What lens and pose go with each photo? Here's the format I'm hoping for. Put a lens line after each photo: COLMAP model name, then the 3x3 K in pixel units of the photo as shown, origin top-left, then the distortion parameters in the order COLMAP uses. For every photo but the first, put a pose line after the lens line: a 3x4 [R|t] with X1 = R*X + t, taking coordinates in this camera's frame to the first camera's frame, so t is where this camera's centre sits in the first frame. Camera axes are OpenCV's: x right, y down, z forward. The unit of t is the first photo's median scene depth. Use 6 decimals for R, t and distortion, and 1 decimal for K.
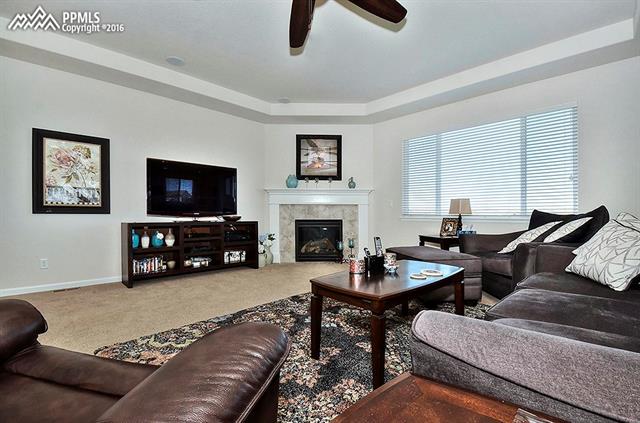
lens RADIAL K [[293.3, 0, 313.3], [0, 293.3, 212.9], [0, 0, 1]] dist [0.001582, 0.000206]
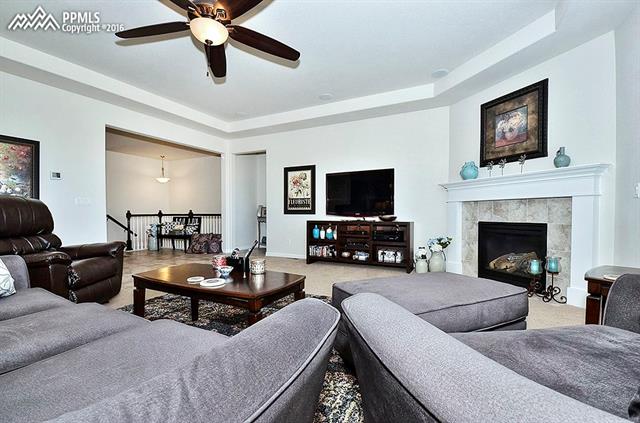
lens RADIAL K [[285.7, 0, 320.7], [0, 285.7, 221.1], [0, 0, 1]] dist [-0.001095, -0.000022]
pose [[0.320578, 0.022310, -0.946959, 0.587477], [0.007102, 0.999638, 0.025956, 0.000262], [0.947195, -0.015046, 0.320304, 0.459789]]
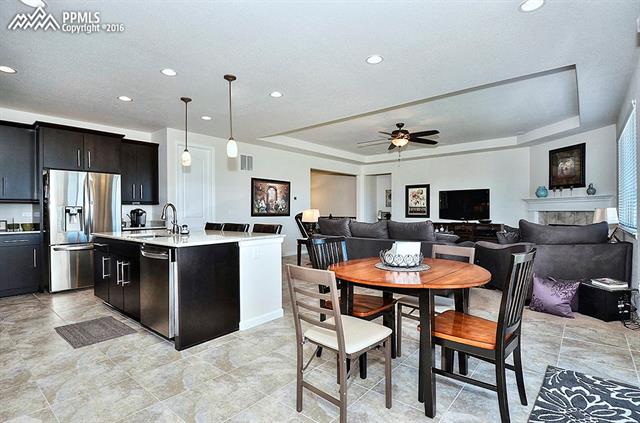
lens RADIAL K [[323.8, 0, 320.0], [0, 323.8, 211.5], [0, 0, 1]] dist [0.003190, 0.000294]
pose [[0.105491, -0.007126, -0.994395, 1.341221], [0.008131, 0.999947, -0.006303, -0.030733], [0.994387, -0.007420, 0.105543, -0.055287]]
